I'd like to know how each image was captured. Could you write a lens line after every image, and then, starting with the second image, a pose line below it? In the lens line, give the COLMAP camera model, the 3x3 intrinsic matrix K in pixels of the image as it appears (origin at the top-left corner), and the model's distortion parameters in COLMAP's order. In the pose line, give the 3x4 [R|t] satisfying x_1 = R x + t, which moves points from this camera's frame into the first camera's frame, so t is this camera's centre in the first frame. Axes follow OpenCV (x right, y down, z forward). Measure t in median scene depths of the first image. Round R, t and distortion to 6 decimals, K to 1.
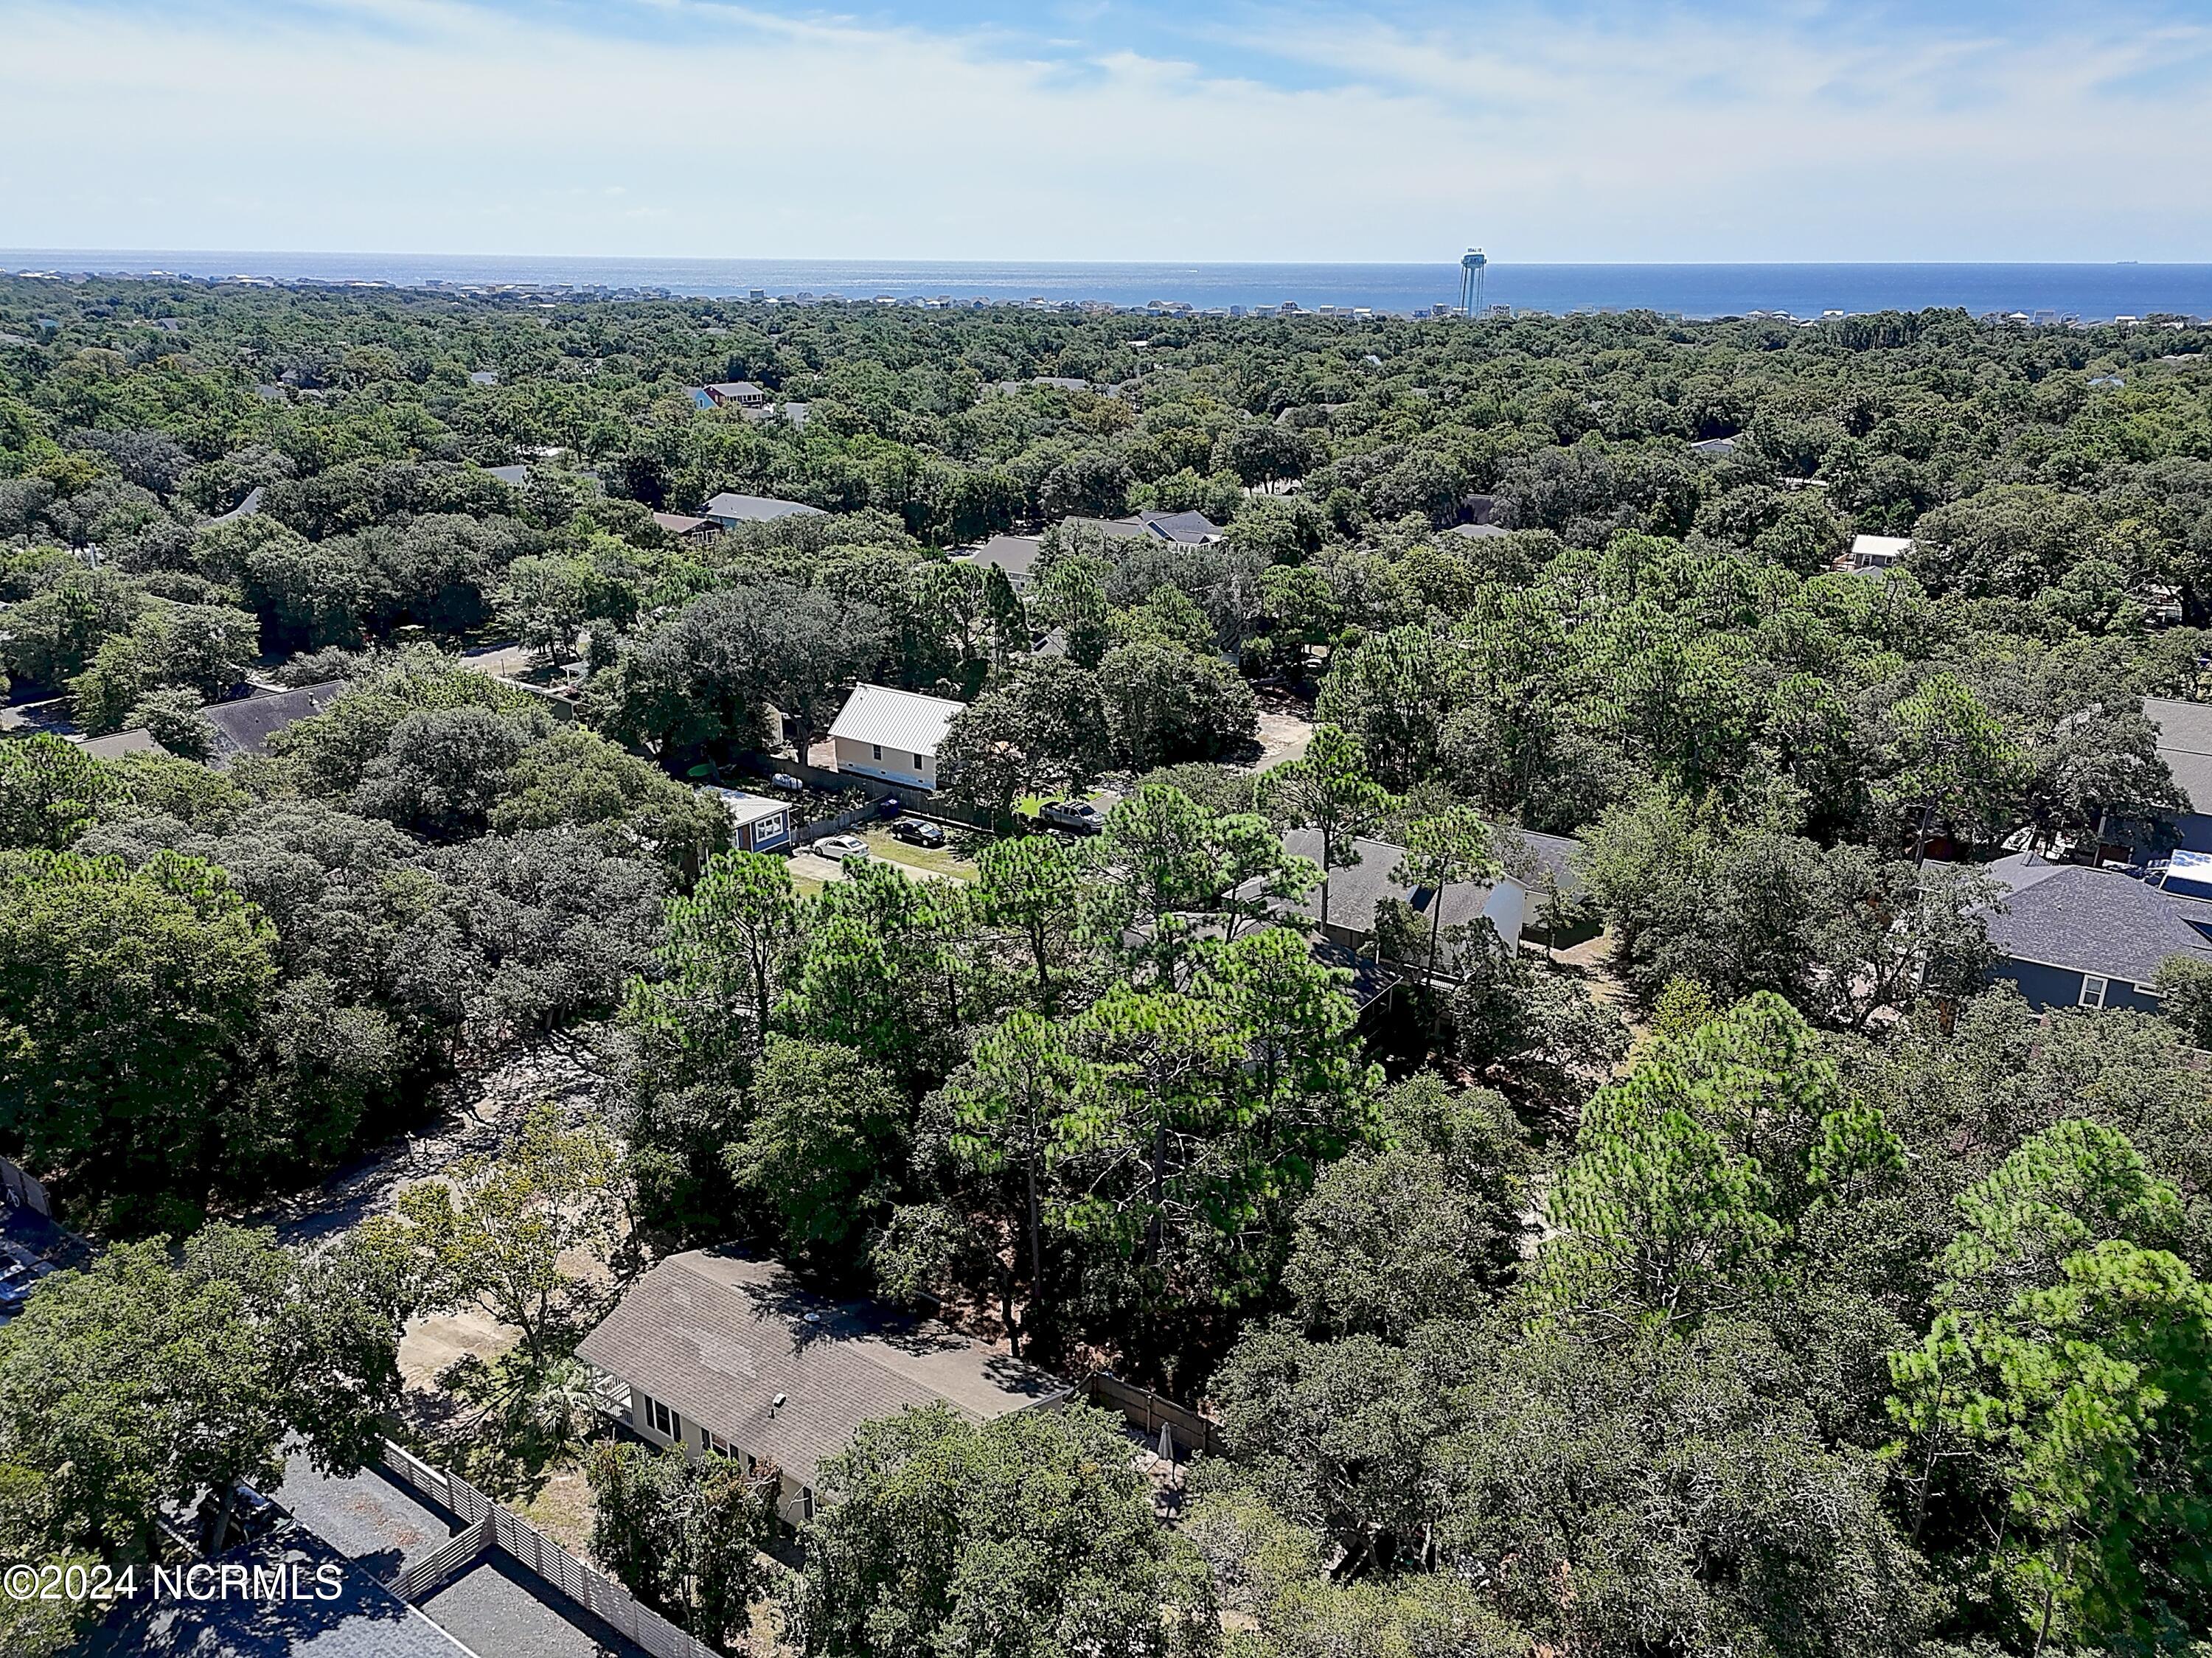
lens RADIAL K [[1633.1, 0, 1087.3], [0, 1633.1, 814.7], [0, 0, 1]] dist [0.055363, -0.042464]
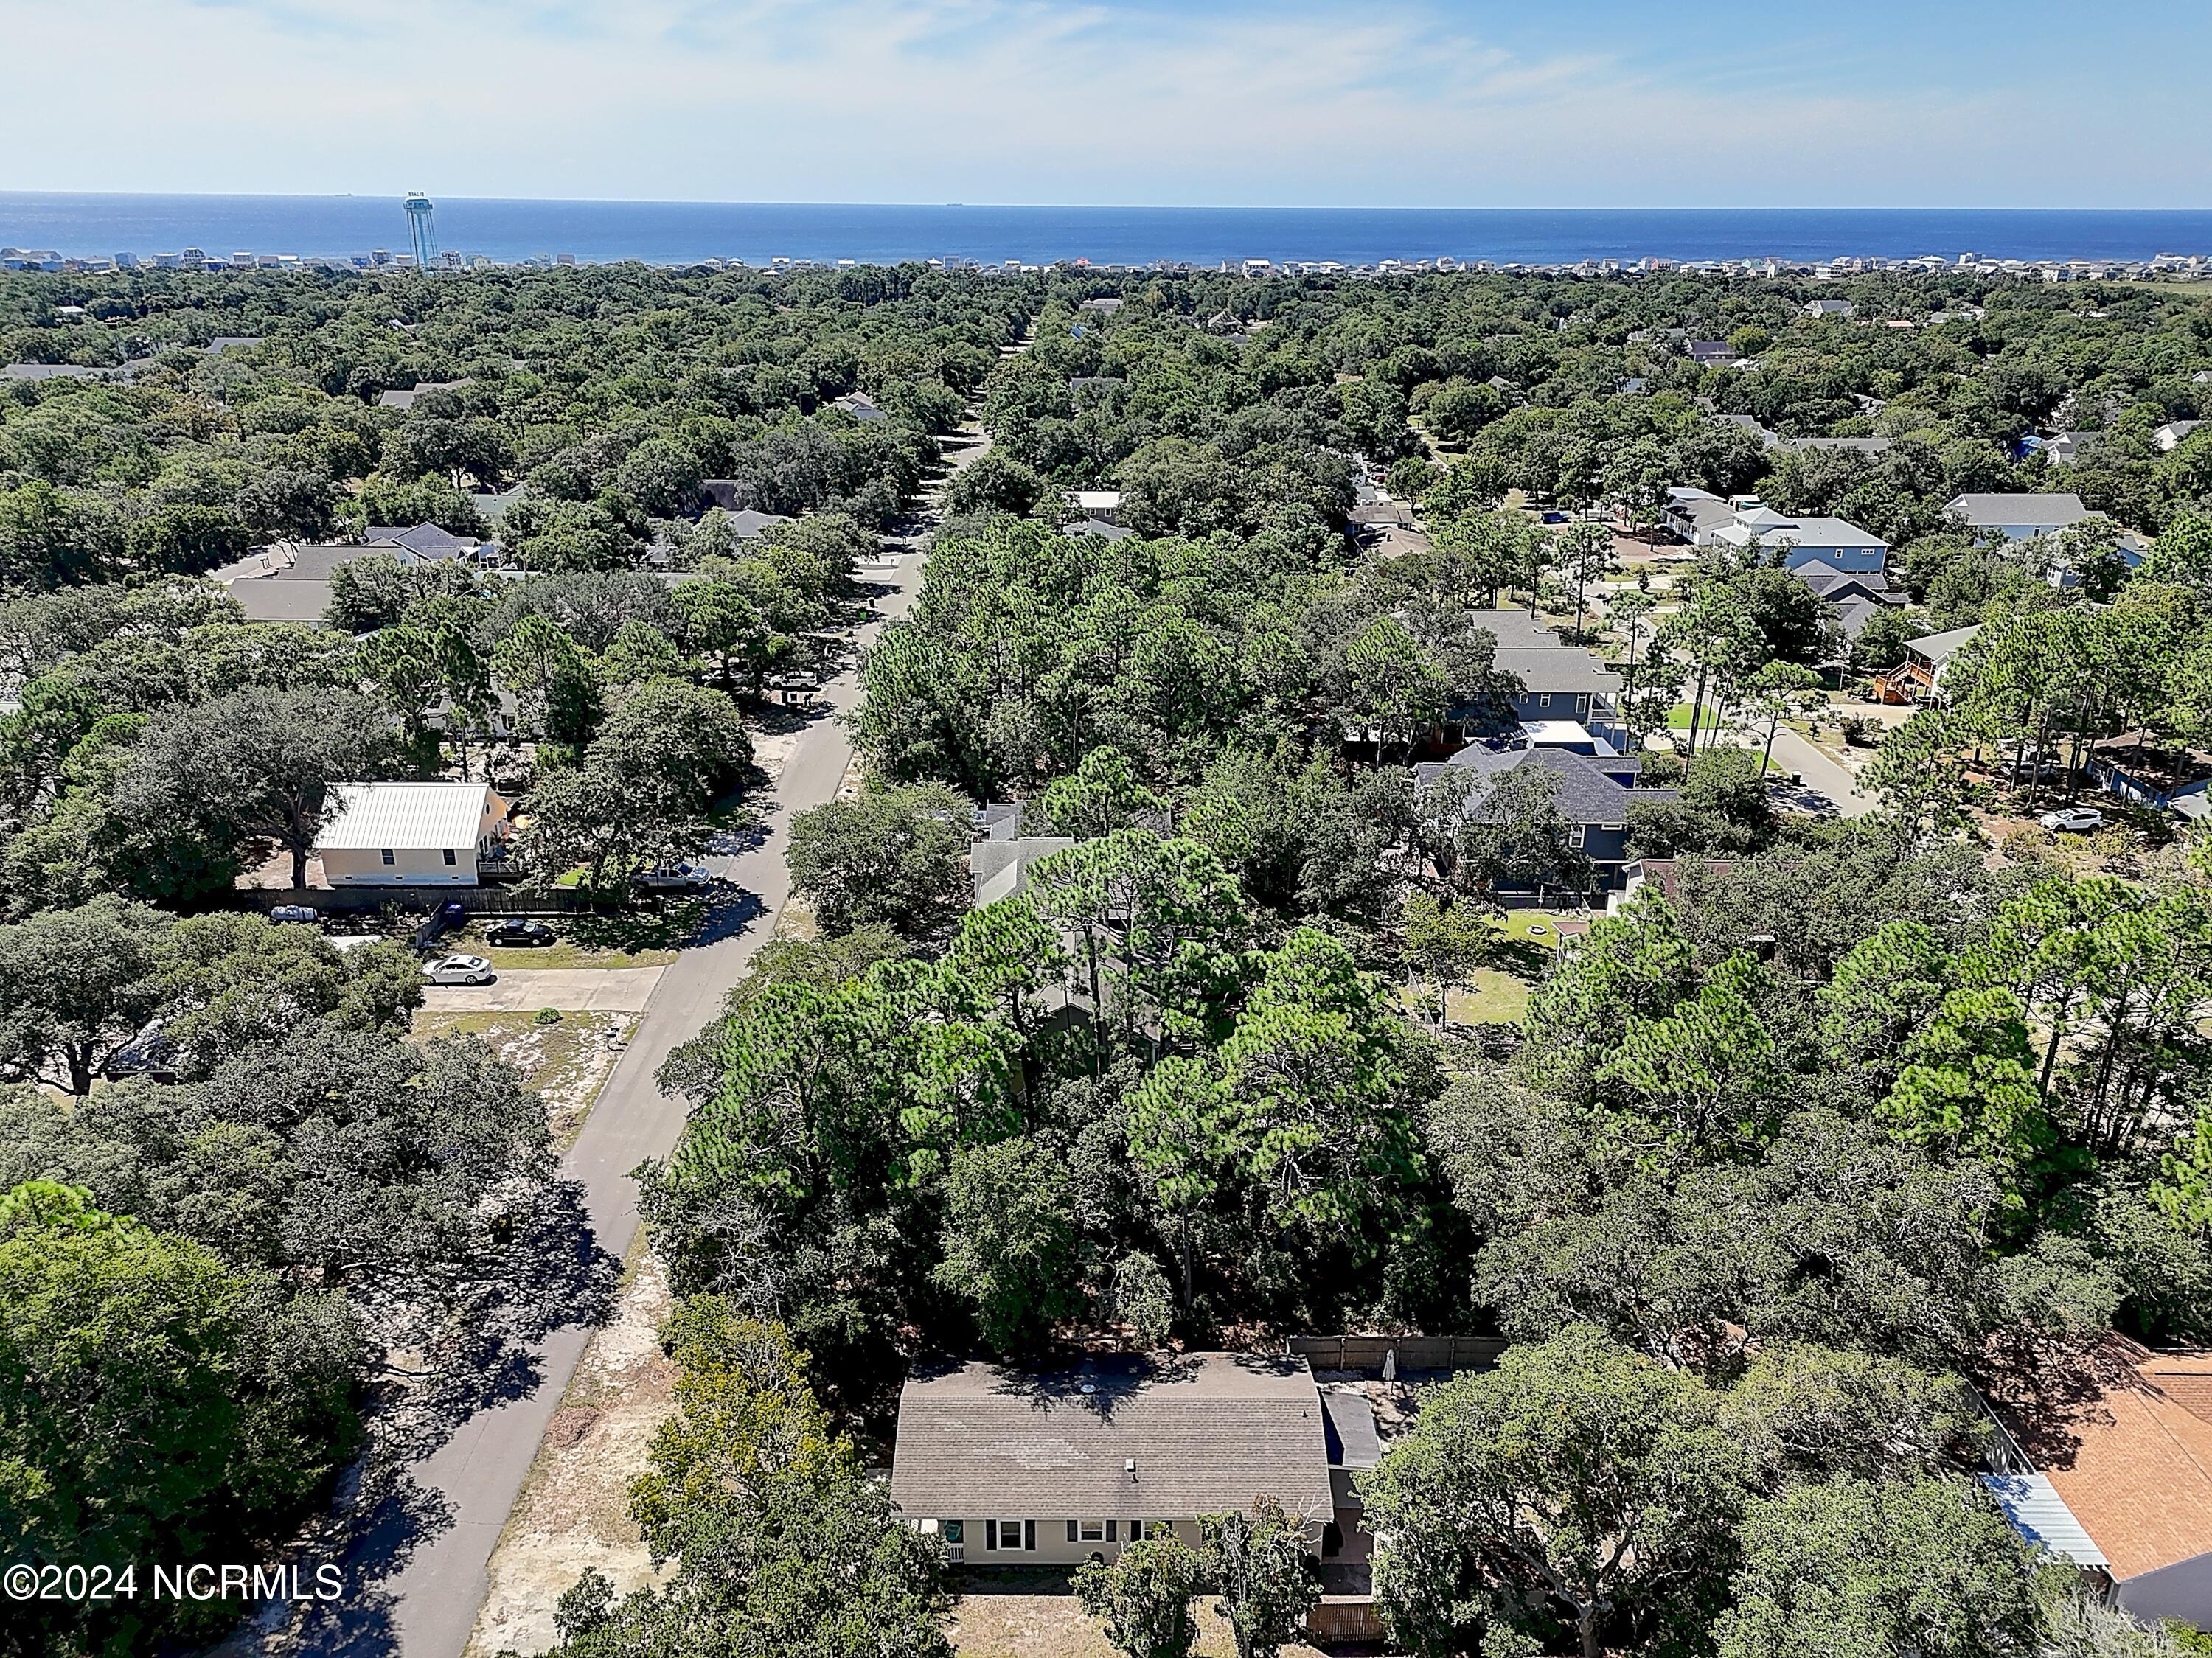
lens RADIAL K [[1633.1, 0, 1097.0], [0, 1633.1, 825.7], [0, 0, 1]] dist [0.055363, -0.042464]
pose [[0.812262, -0.207590, 0.545103, -0.372994], [0.185209, 0.977954, 0.096450, -0.086740], [-0.553108, 0.022616, 0.832802, 0.053007]]
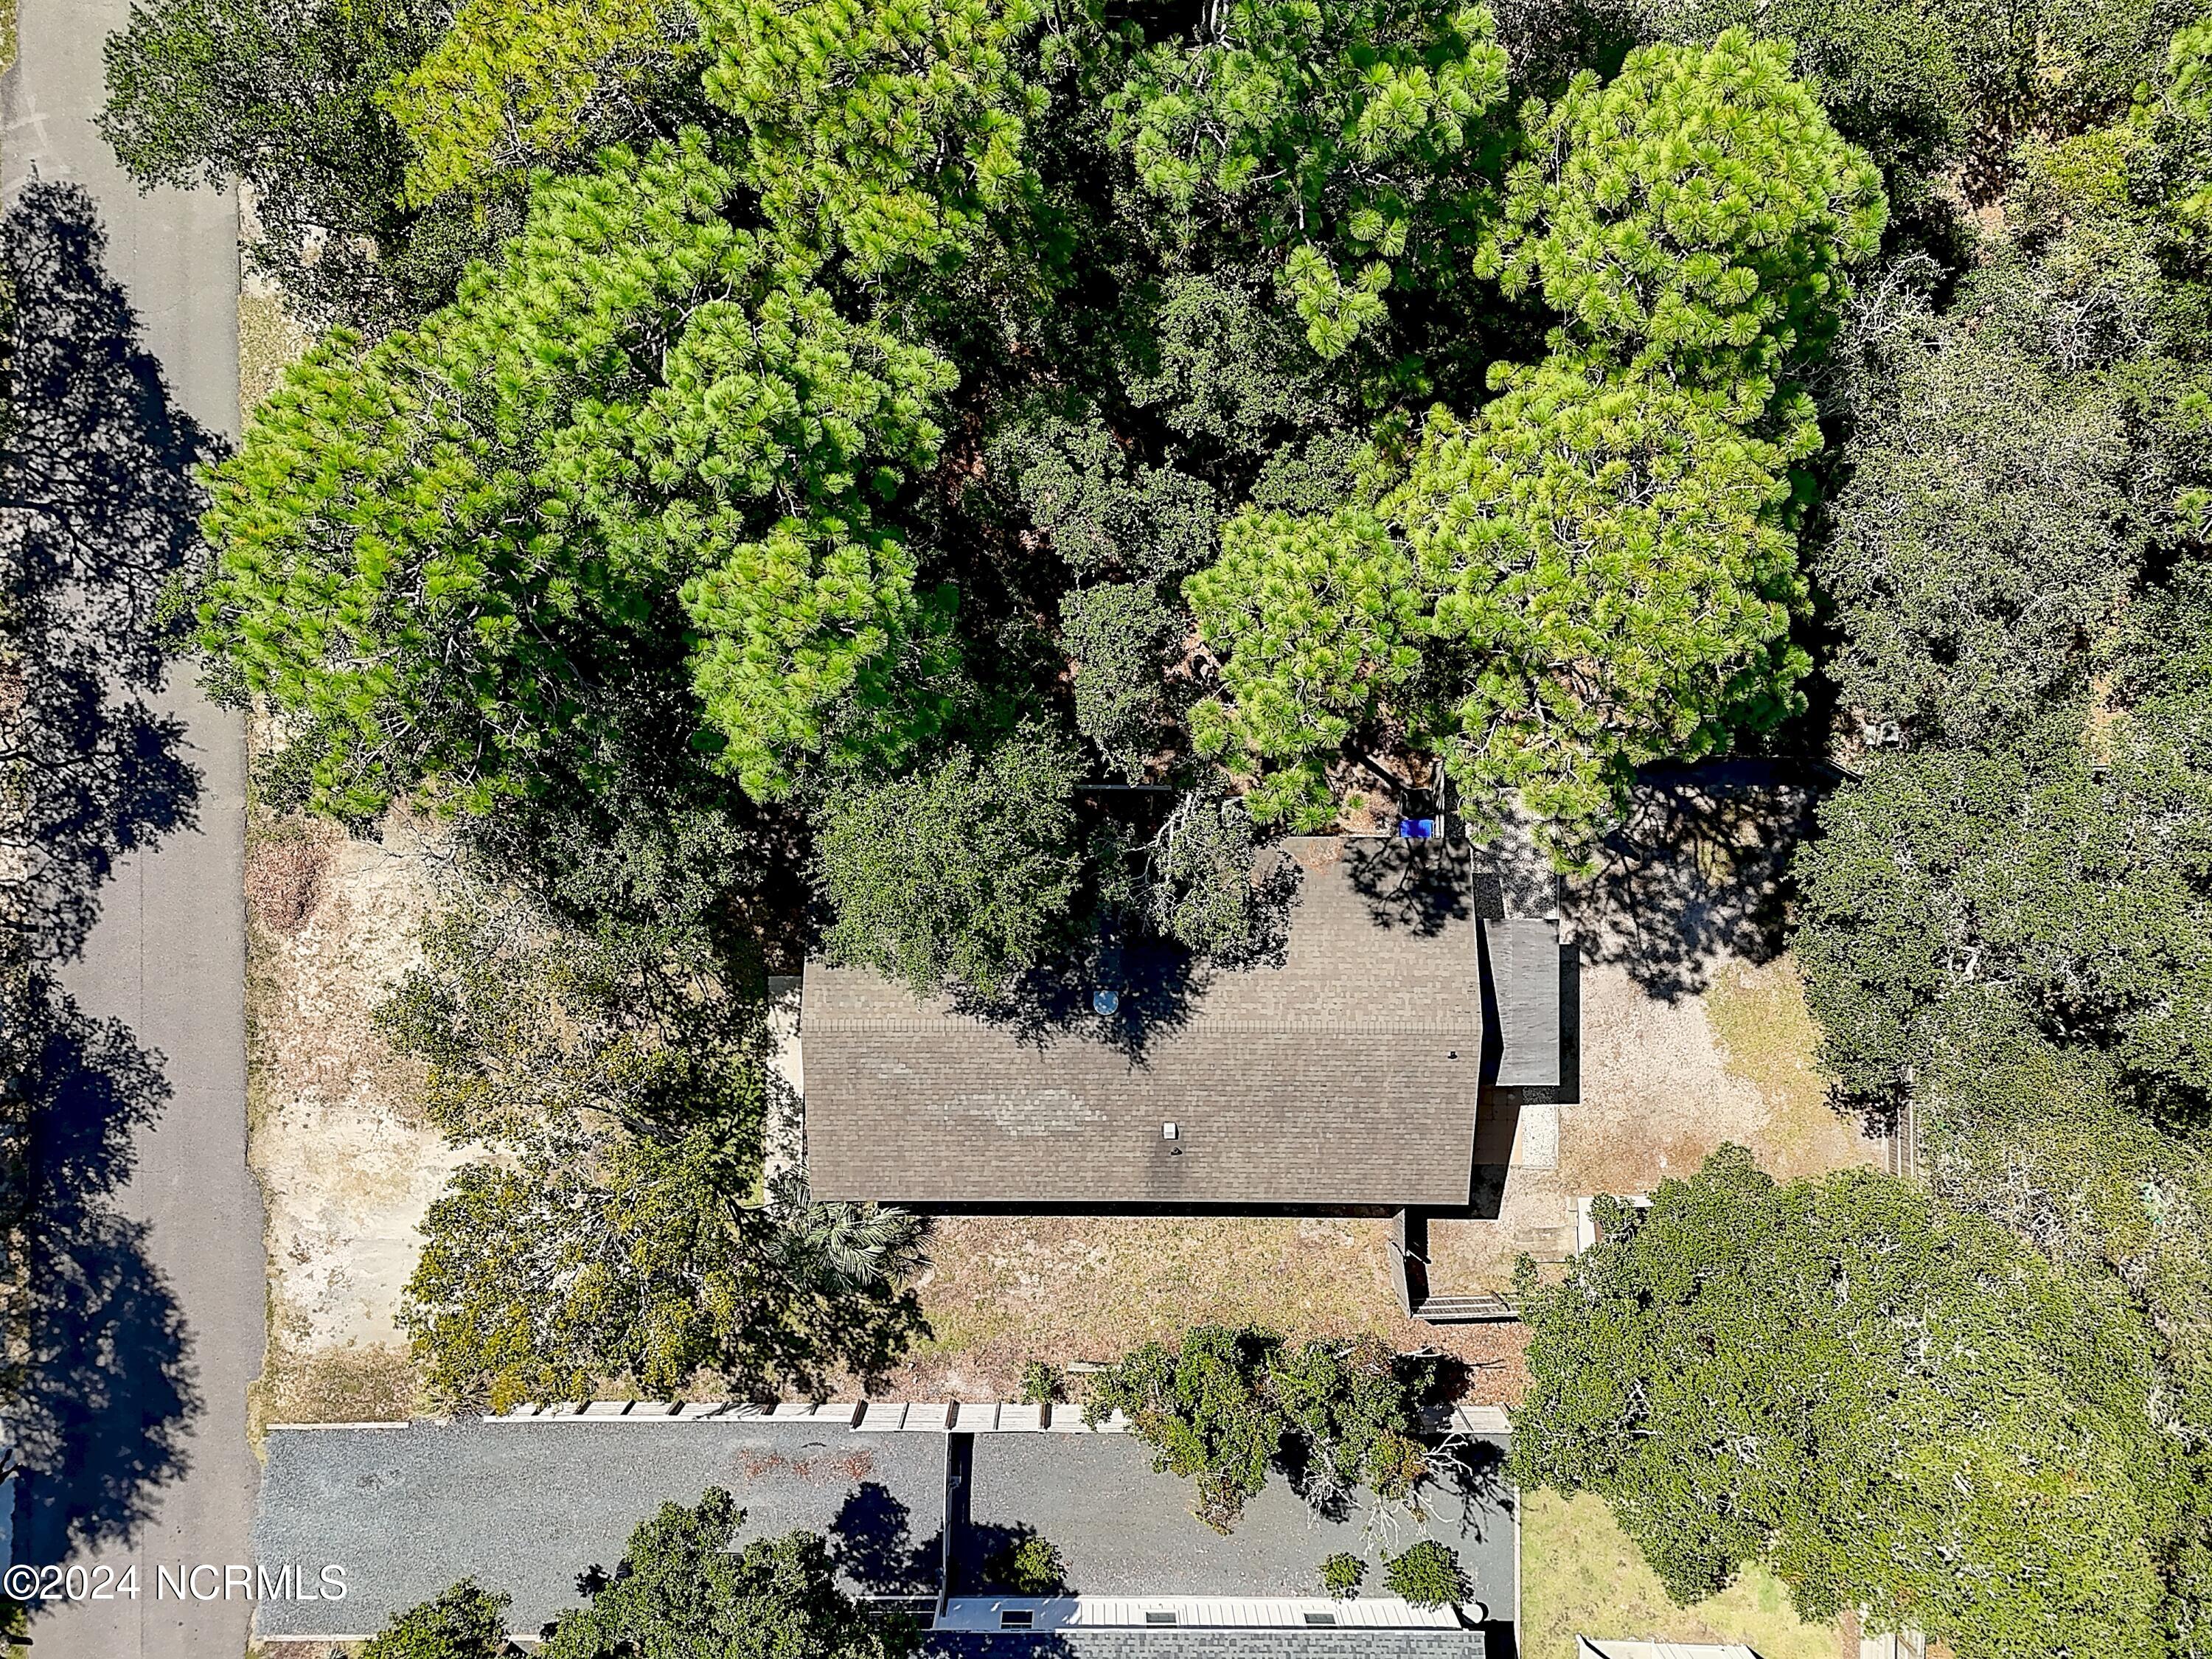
lens RADIAL K [[1633.2, 0, 1091.9], [0, 1633.2, 827.8], [0, 0, 1]] dist [0.055363, -0.042464]
pose [[0.811174, -0.584787, -0.004546, -0.071543], [0.183913, 0.247716, 0.951217, -0.183628], [-0.555133, -0.772439, 0.308490, 0.475821]]
